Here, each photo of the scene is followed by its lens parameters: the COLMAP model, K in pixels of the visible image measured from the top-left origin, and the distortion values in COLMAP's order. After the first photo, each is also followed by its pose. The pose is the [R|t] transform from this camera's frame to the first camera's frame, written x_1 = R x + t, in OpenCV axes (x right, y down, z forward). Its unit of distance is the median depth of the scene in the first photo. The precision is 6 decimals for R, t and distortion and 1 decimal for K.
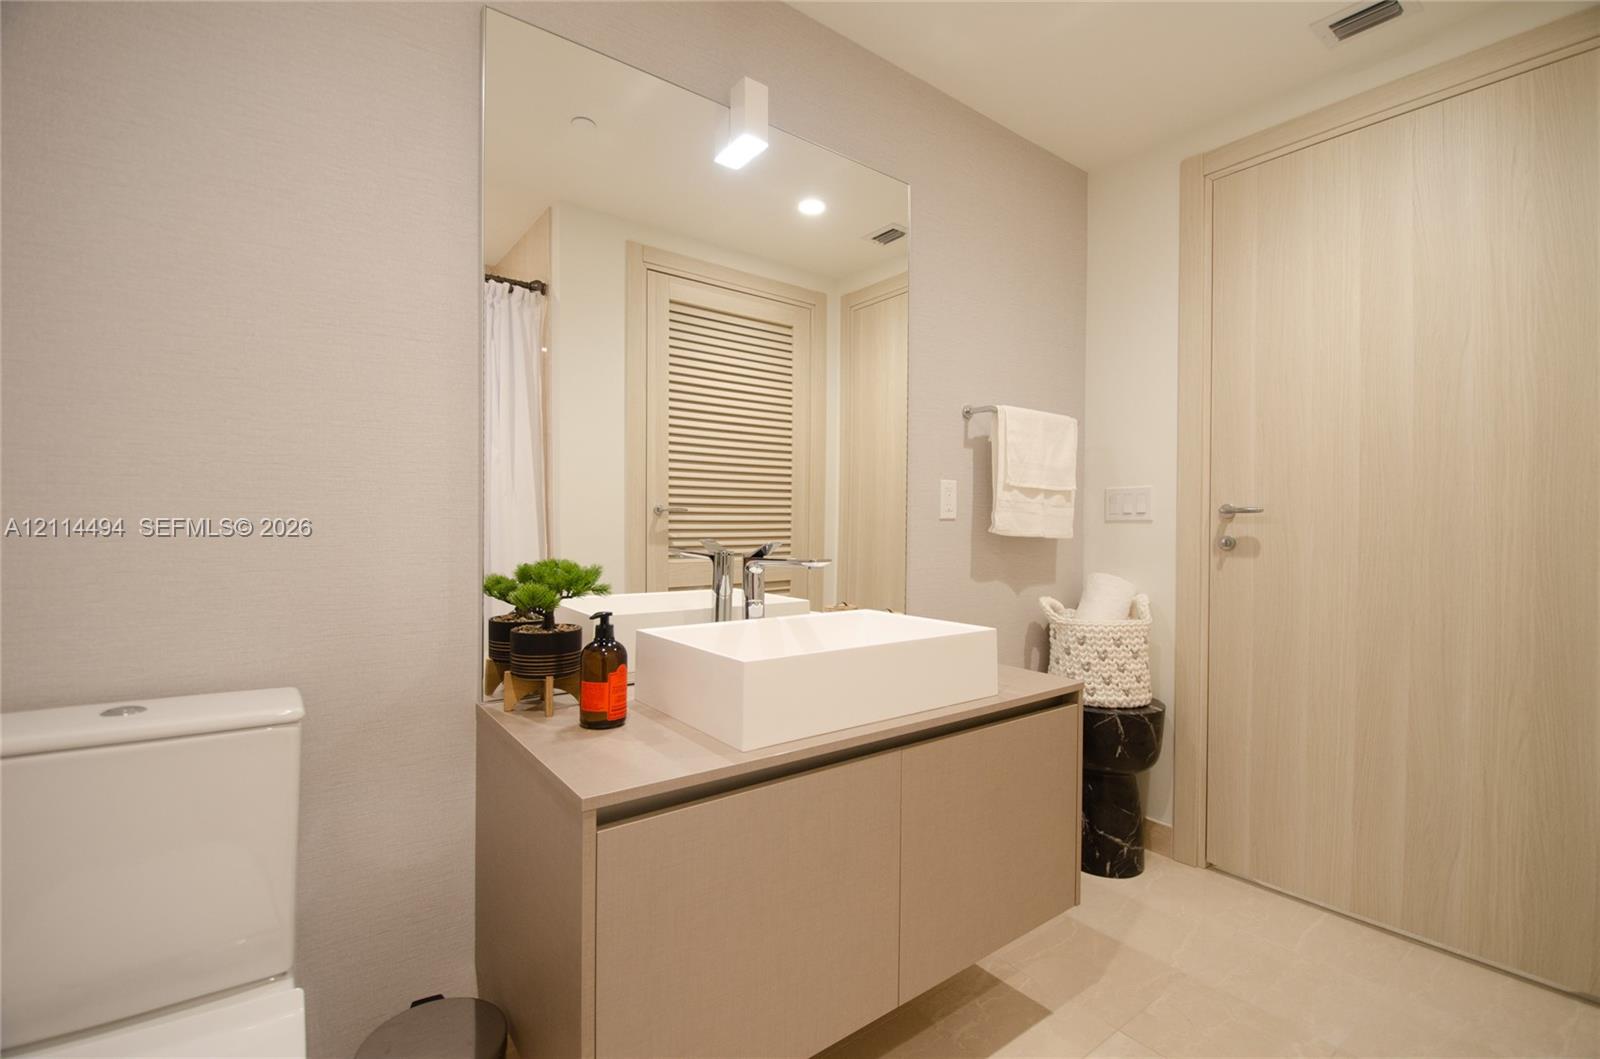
lens RADIAL K [[706.5, 0, 800.0], [0, 706.5, 529.5], [0, 0, 1]] dist [0.010603, -0.031768]
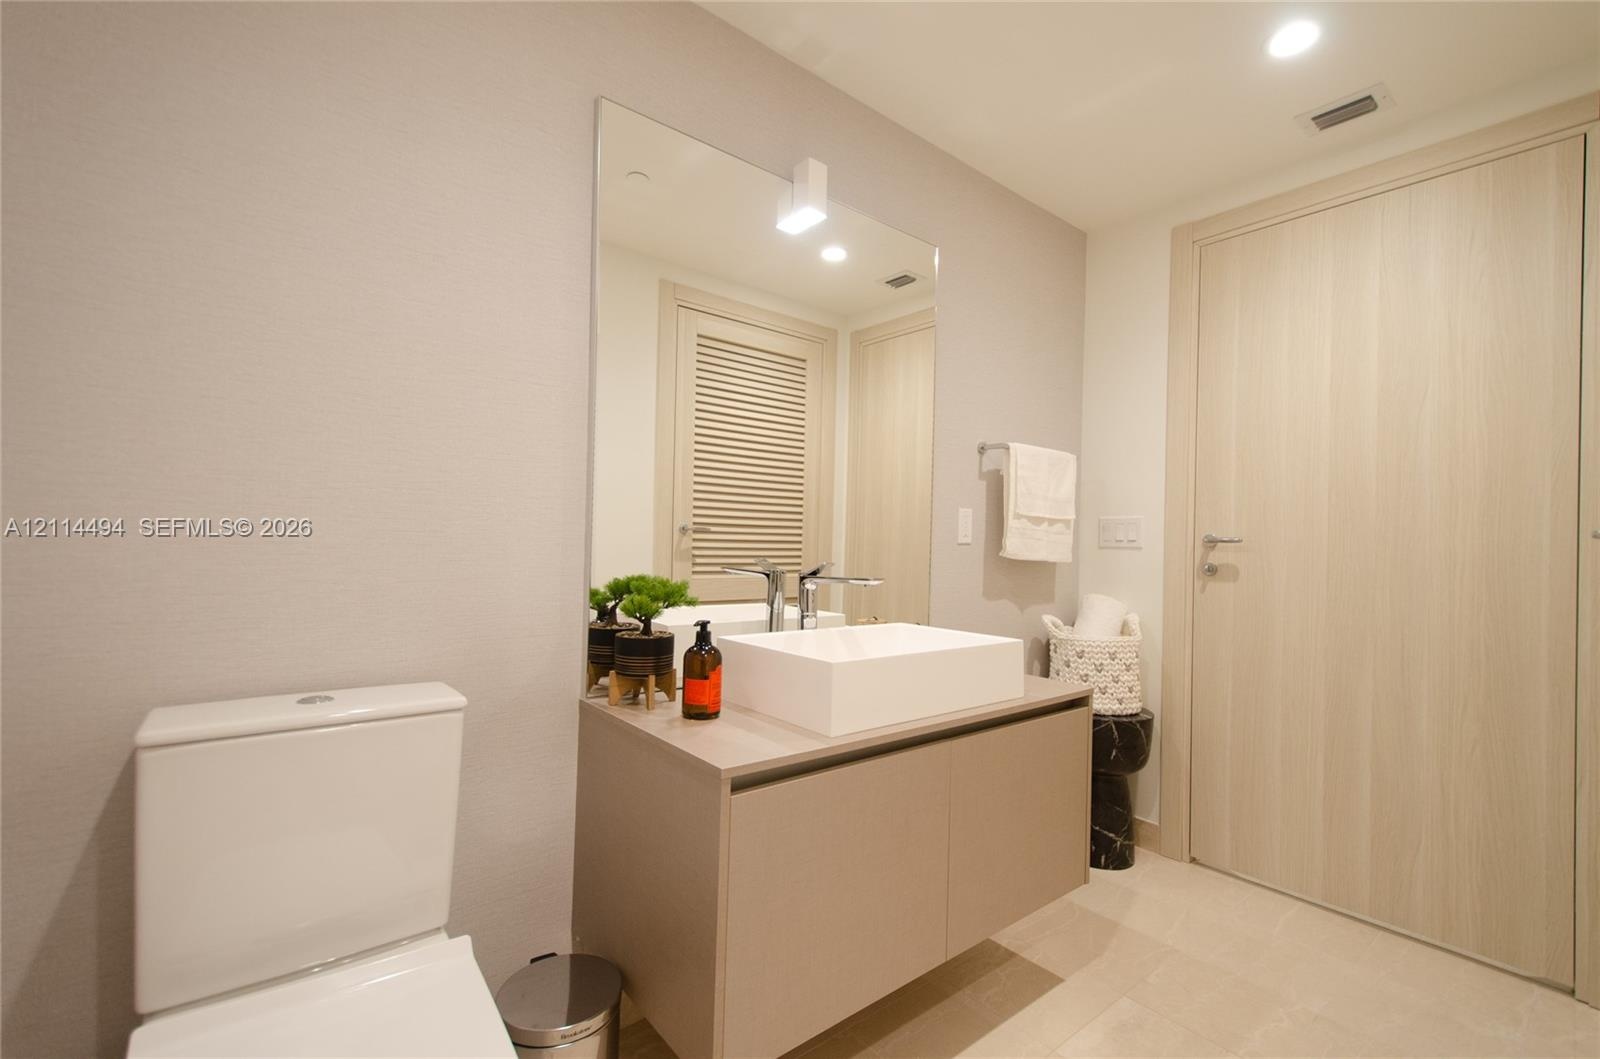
lens RADIAL K [[696.8, 0, 802.8], [0, 696.8, 534.3], [0, 0, 1]] dist [0.017295, -0.022921]
pose [[0.999229, 0.017856, 0.034957, -0.083605], [-0.017209, 0.999676, -0.018729, -0.004190], [-0.035280, 0.018113, 0.999213, -0.091778]]
